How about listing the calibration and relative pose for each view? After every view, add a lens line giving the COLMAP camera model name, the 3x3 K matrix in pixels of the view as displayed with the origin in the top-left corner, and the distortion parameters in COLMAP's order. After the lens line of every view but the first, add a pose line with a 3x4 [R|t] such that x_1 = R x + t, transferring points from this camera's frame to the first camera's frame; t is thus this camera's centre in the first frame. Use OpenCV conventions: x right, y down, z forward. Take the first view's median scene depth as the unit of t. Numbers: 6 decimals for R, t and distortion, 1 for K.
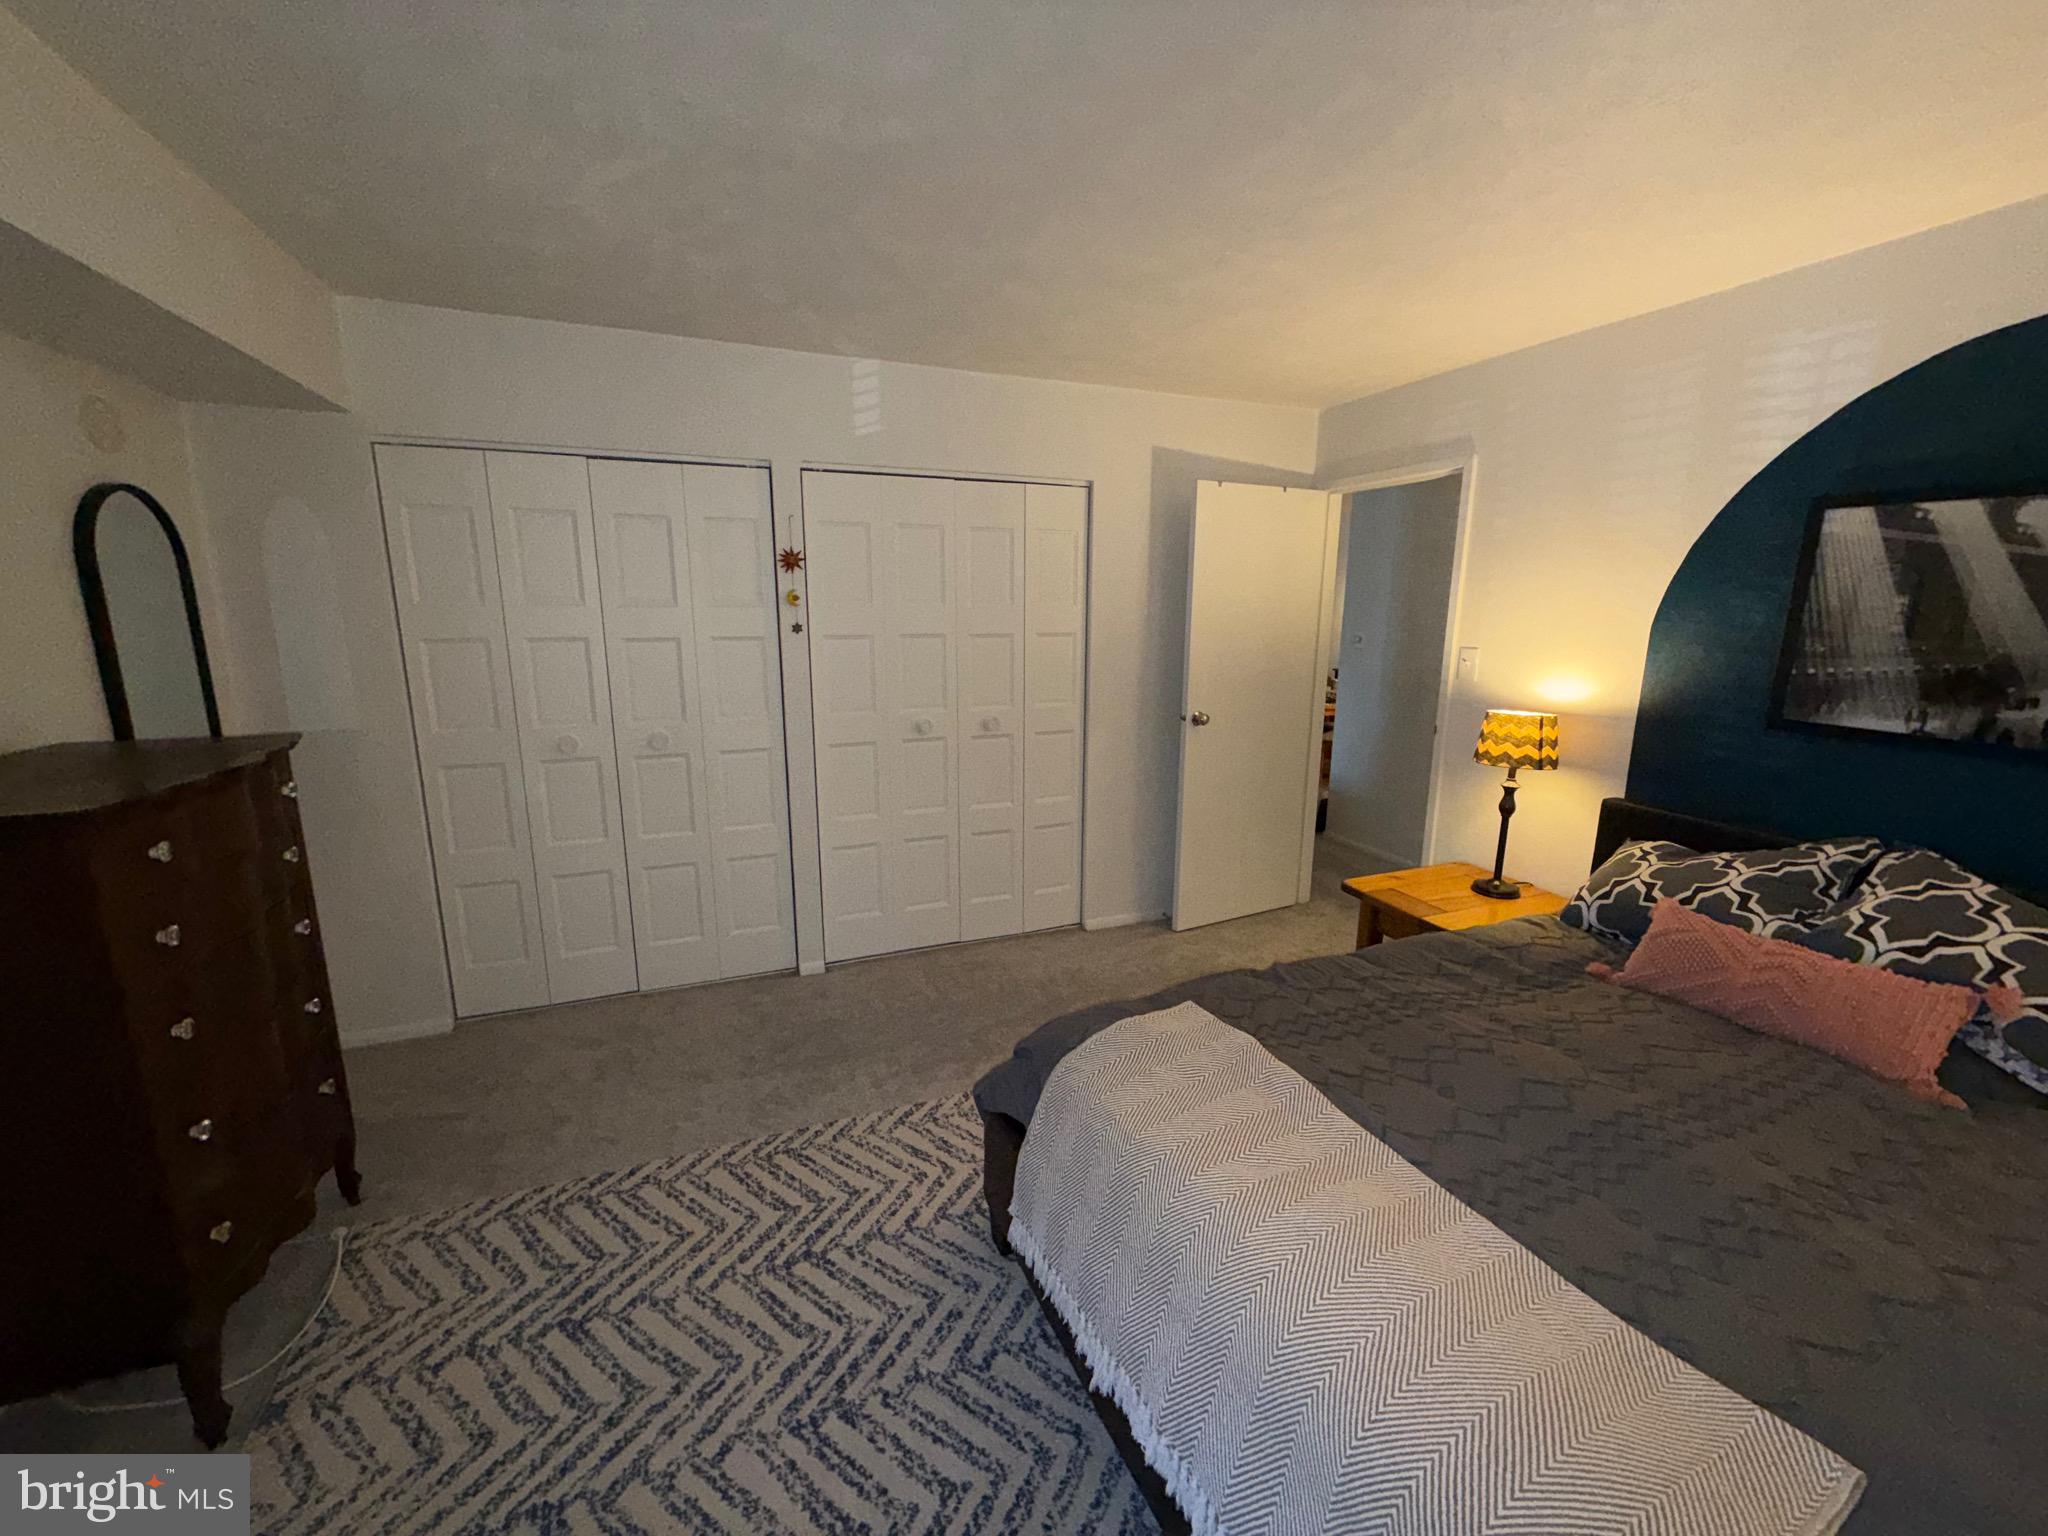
lens RADIAL K [[814.6, 0, 1018.4], [0, 814.6, 763.7], [0, 0, 1]] dist [0.000783, -0.000015]
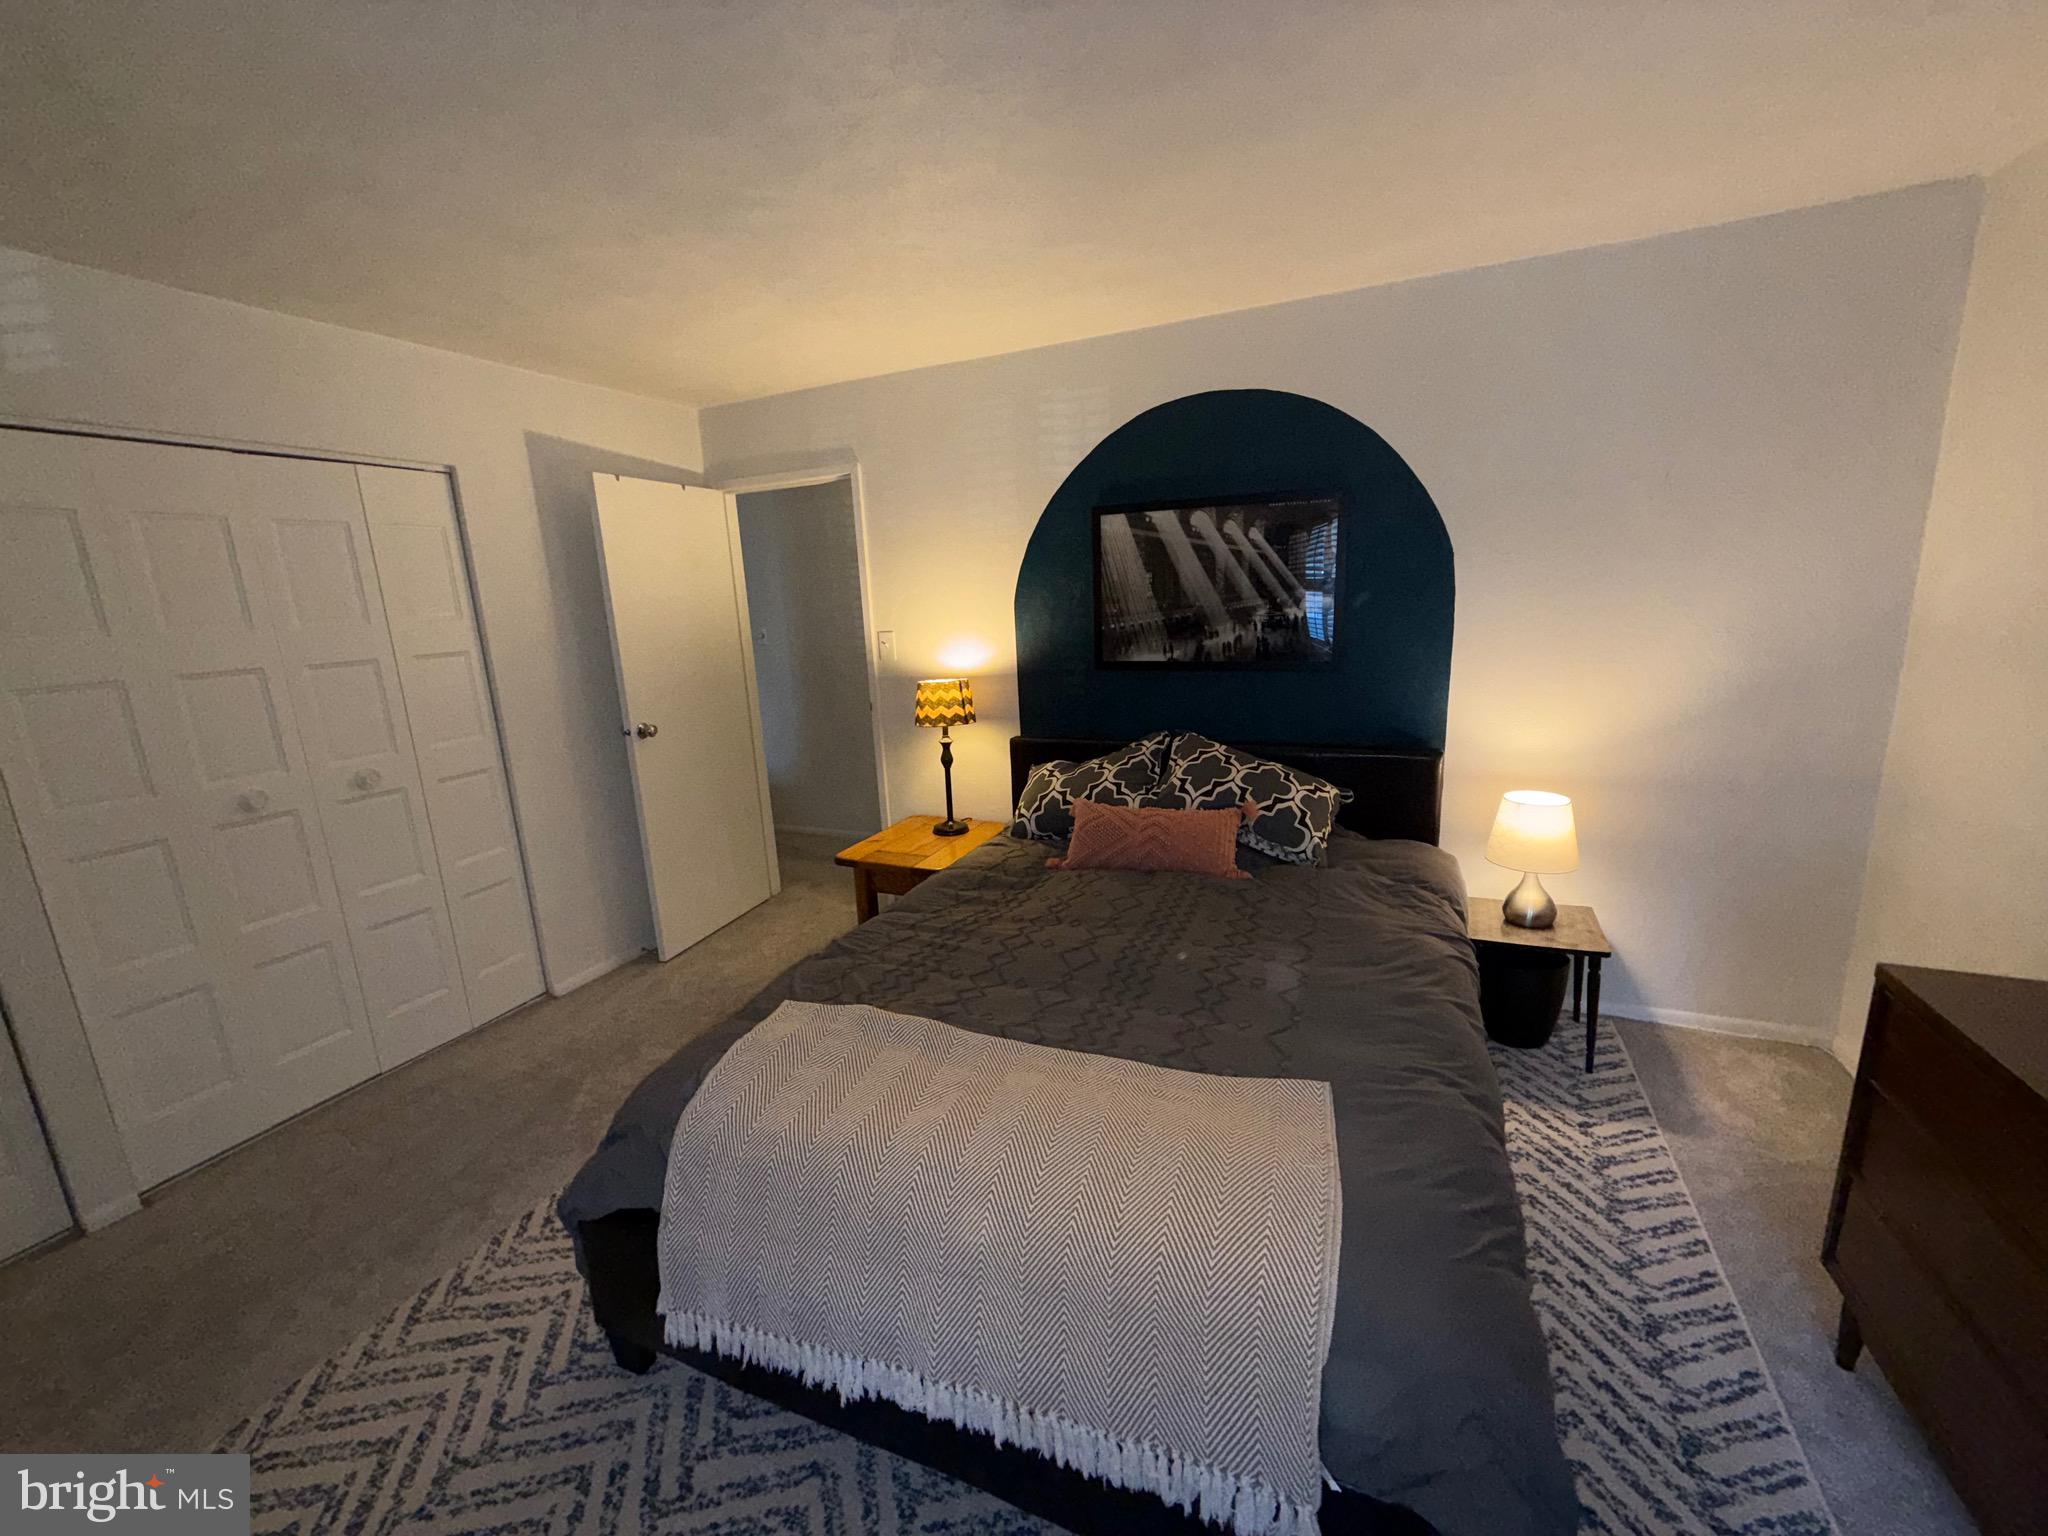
lens RADIAL K [[814.6, 0, 1017.7], [0, 814.6, 763.7], [0, 0, 1]] dist [0.000783, -0.000015]
pose [[0.719444, -0.182470, 0.670153, -0.173256], [0.187398, 0.980086, 0.065678, -0.000104], [-0.668792, 0.078334, 0.739311, 0.057786]]
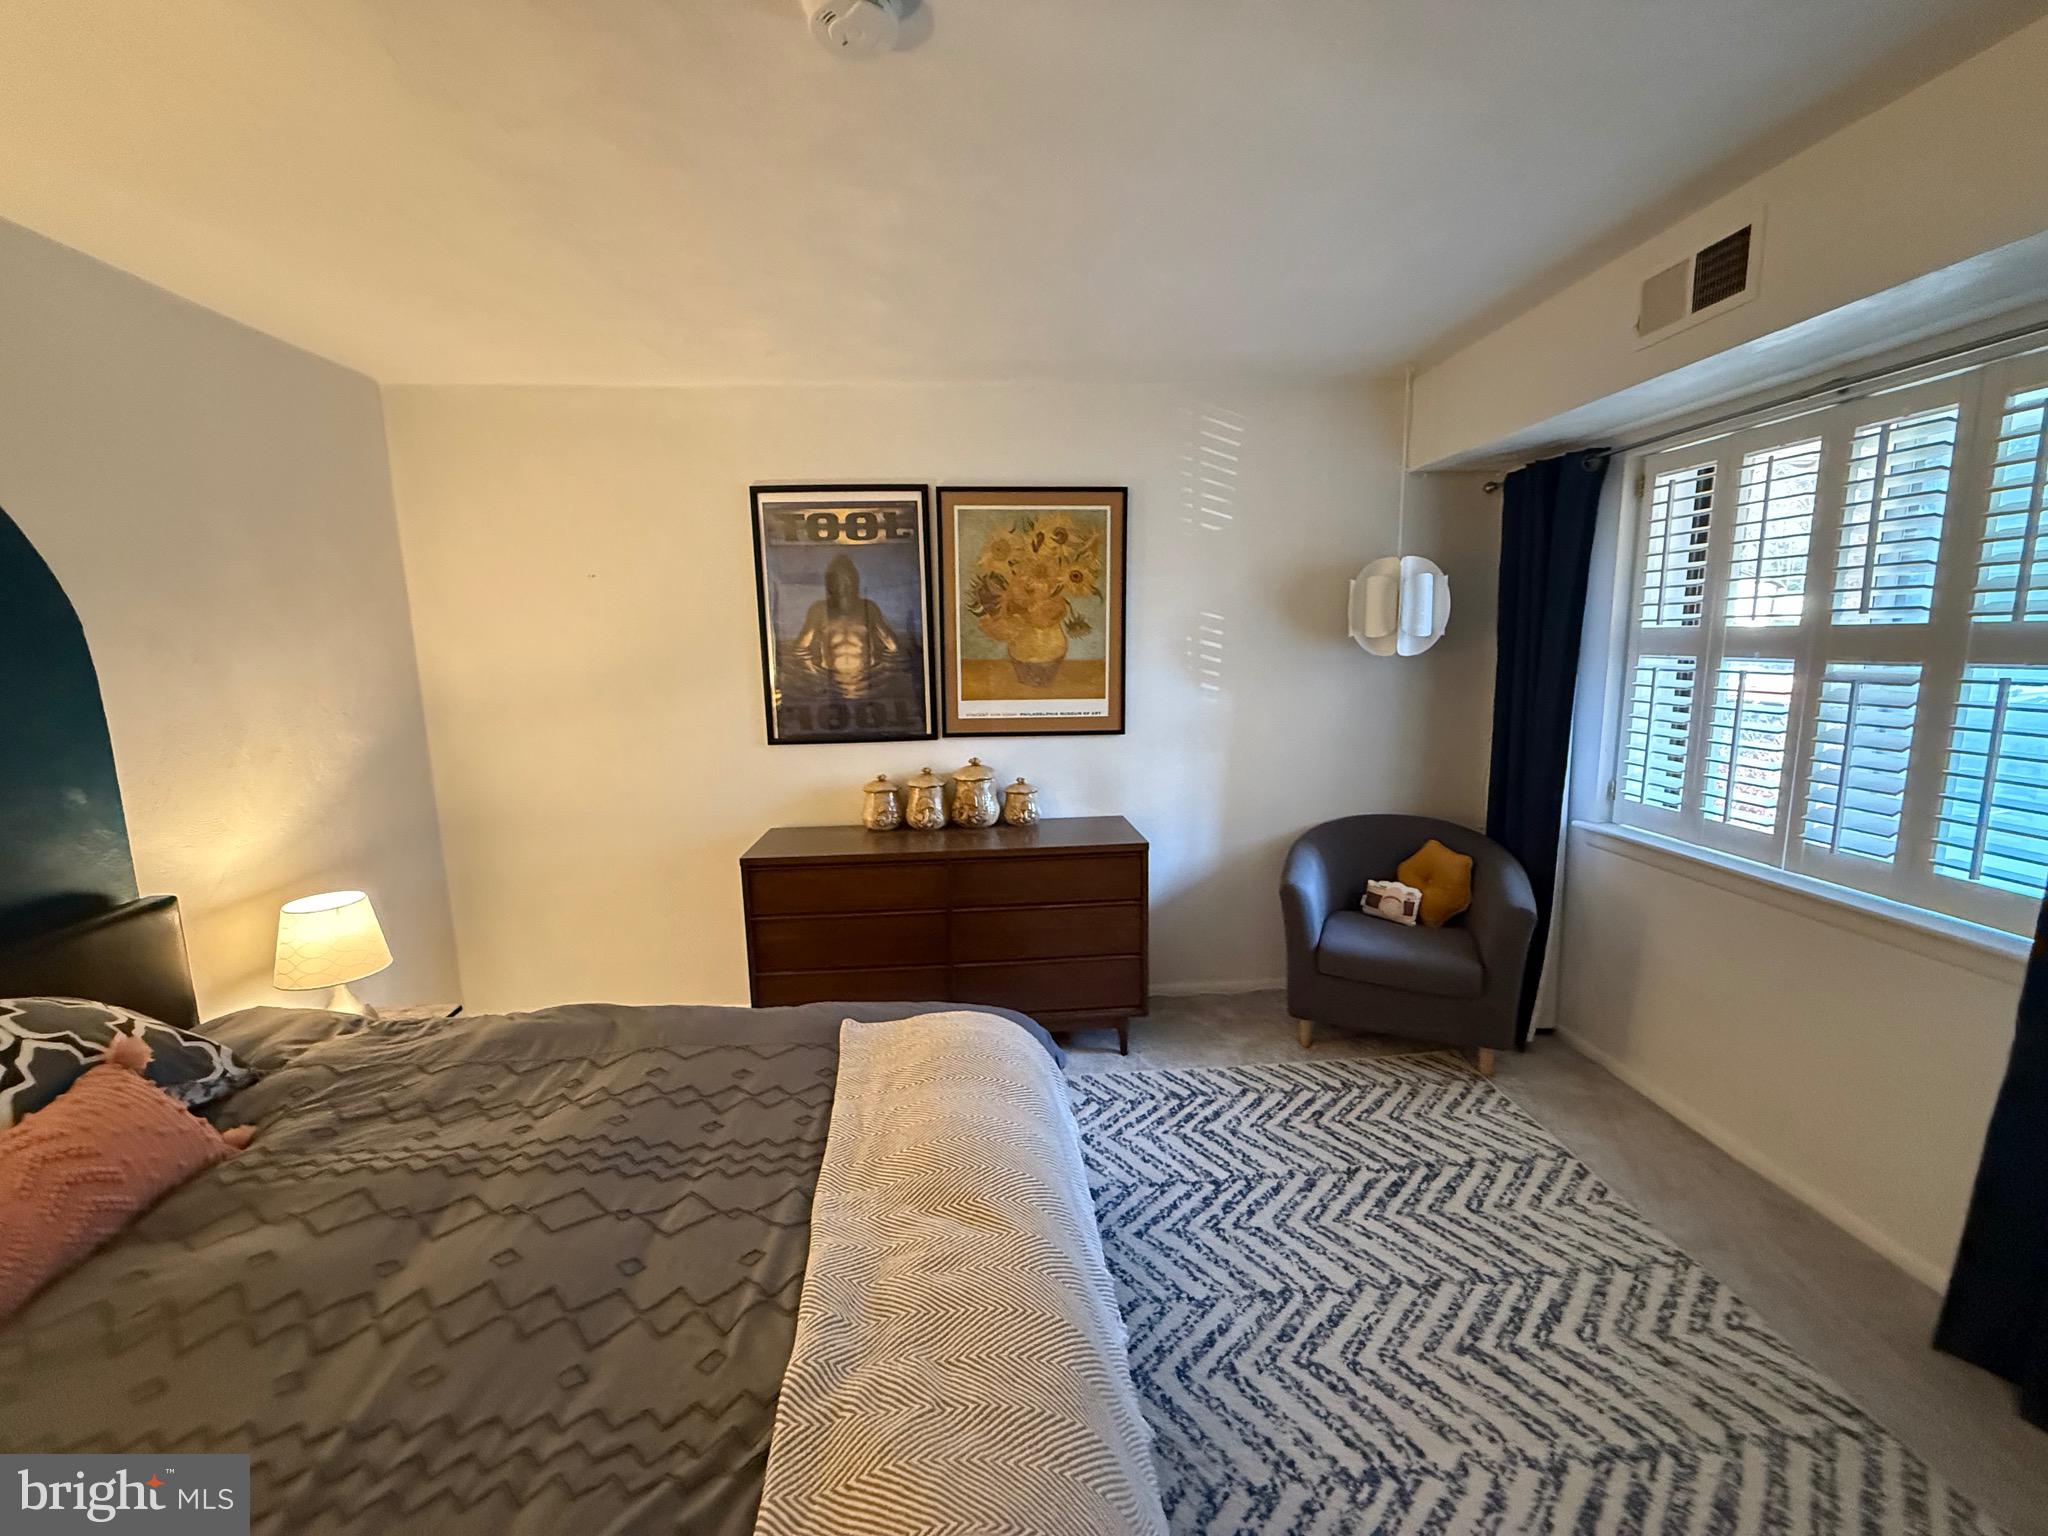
lens RADIAL K [[814.6, 0, 1018.4], [0, 814.6, 766.5], [0, 0, 1]] dist [0.000783, -0.000015]
pose [[-0.951204, -0.034605, 0.306615, -0.015833], [0.075838, 0.936992, 0.341019, -0.186224], [-0.299097, 0.347631, -0.888647, 1.035326]]
